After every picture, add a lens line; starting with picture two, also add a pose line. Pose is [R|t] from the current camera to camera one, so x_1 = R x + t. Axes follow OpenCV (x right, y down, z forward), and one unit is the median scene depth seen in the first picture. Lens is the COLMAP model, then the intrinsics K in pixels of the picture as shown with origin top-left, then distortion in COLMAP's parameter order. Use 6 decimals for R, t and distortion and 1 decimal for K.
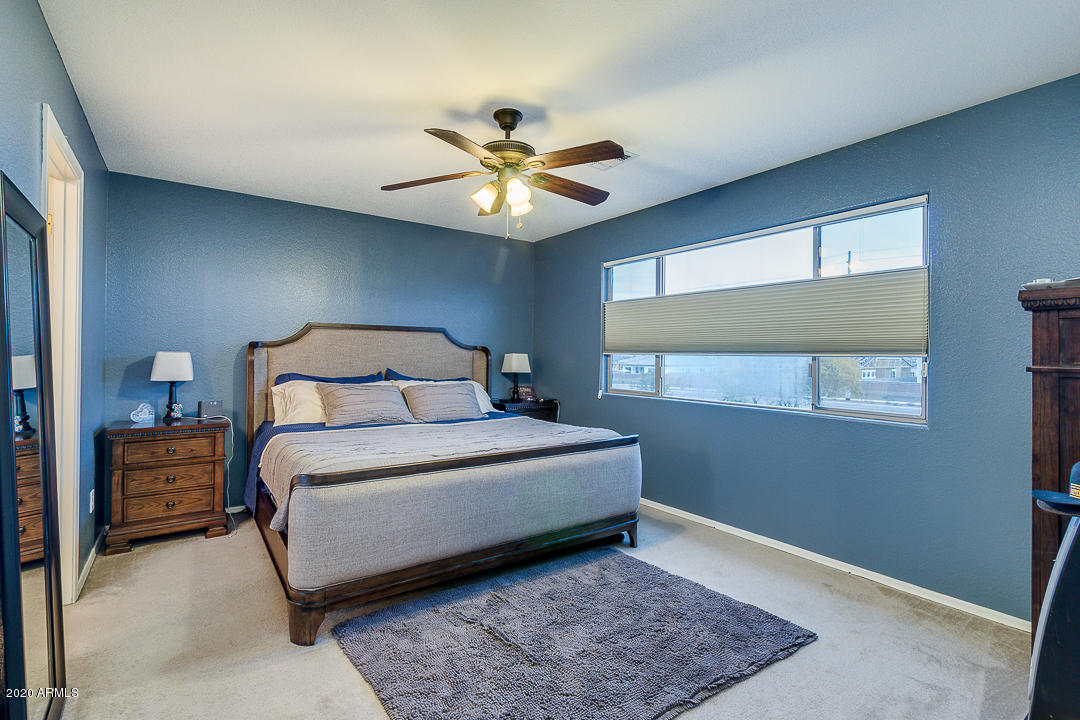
lens RADIAL K [[512.3, 0, 542.0], [0, 512.3, 356.6], [0, 0, 1]] dist [0.001639, -0.000380]
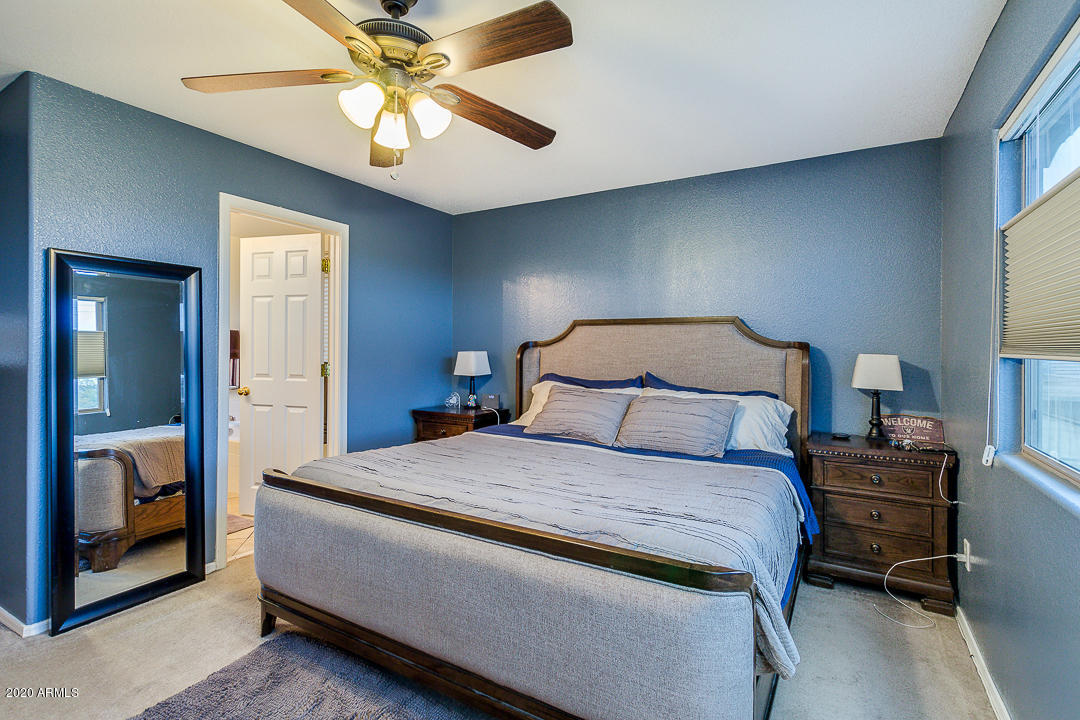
lens RADIAL K [[512.3, 0, 543.1], [0, 512.3, 355.7], [0, 0, 1]] dist [0.001639, -0.000380]
pose [[0.411297, 0.008216, -0.911464, 0.371231], [-0.005751, 0.999963, 0.006419, -0.007289], [0.911483, 0.002602, 0.411329, 0.559787]]
